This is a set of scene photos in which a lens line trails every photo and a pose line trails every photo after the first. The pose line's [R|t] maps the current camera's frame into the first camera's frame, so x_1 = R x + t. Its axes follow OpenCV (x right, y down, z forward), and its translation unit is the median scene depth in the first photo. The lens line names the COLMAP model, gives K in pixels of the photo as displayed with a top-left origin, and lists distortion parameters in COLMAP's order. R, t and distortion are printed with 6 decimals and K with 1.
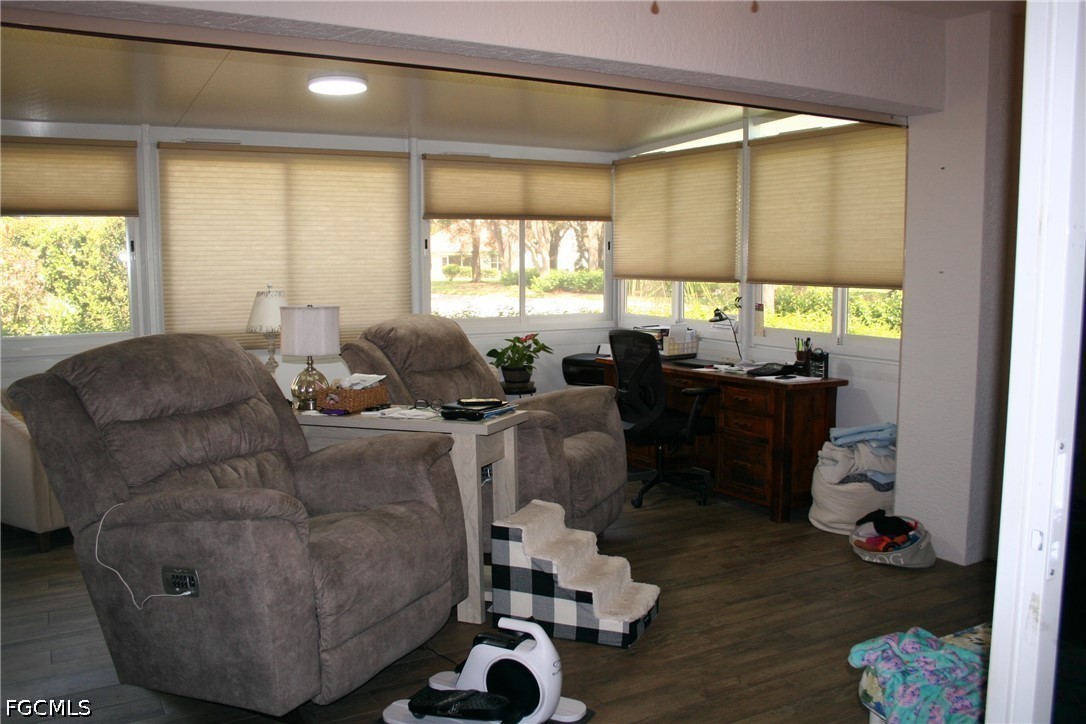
lens RADIAL K [[912.6, 0, 548.3], [0, 912.6, 359.4], [0, 0, 1]] dist [-0.155328, 0.129830]
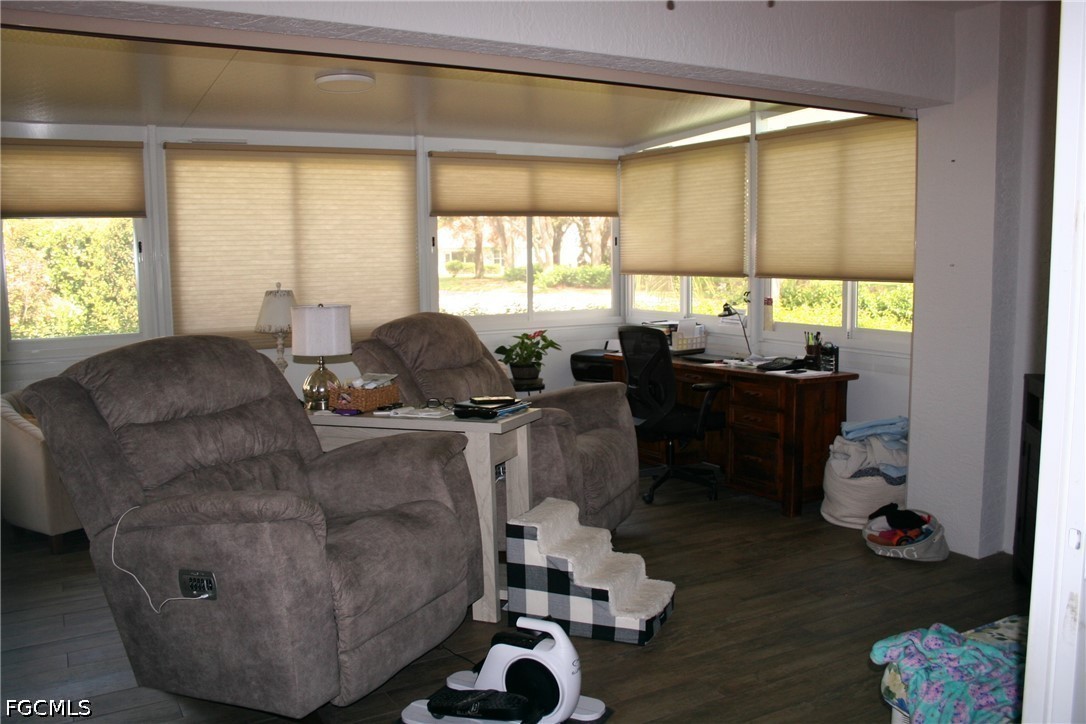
lens RADIAL K [[912.6, 0, 548.3], [0, 912.6, 359.4], [0, 0, 1]] dist [-0.155328, 0.129830]
pose [[0.999940, -0.010378, -0.003457, -0.009627], [0.010396, 0.999932, 0.005338, -0.002533], [0.003401, -0.005374, 0.999980, 0.002622]]
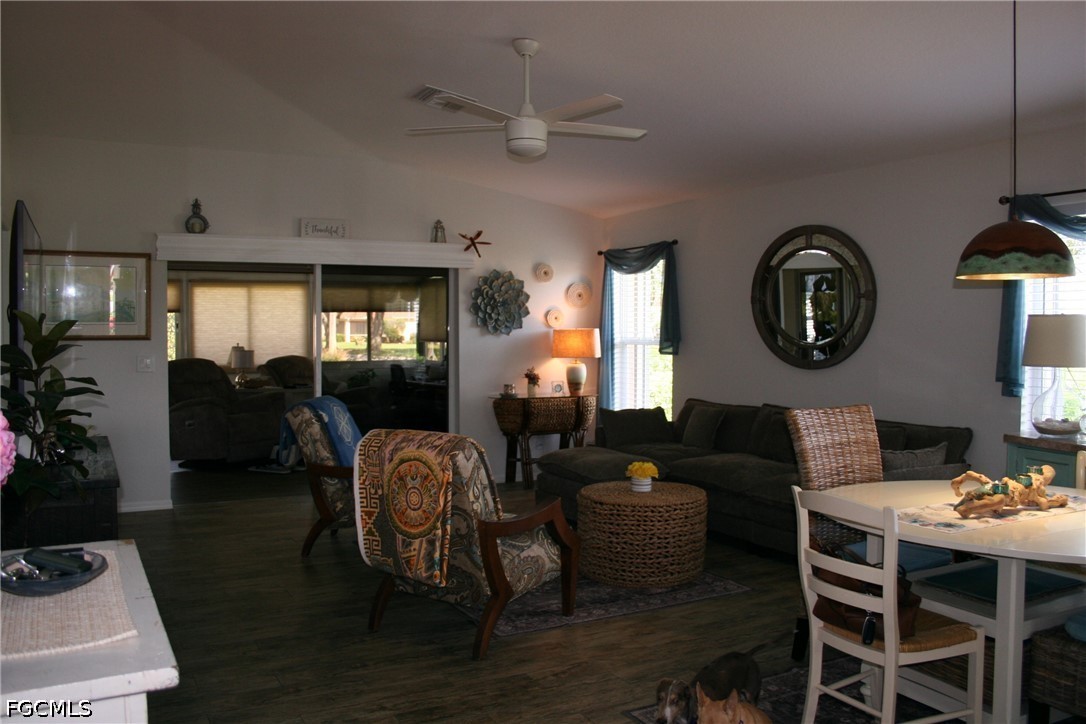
lens RADIAL K [[912.6, 0, 548.3], [0, 912.6, 359.4], [0, 0, 1]] dist [-0.155328, 0.129830]
pose [[0.999465, 0.002720, -0.032596, 0.685648], [-0.005160, 0.997169, -0.075009, 0.153140], [0.032300, 0.075137, 0.996650, -1.531423]]
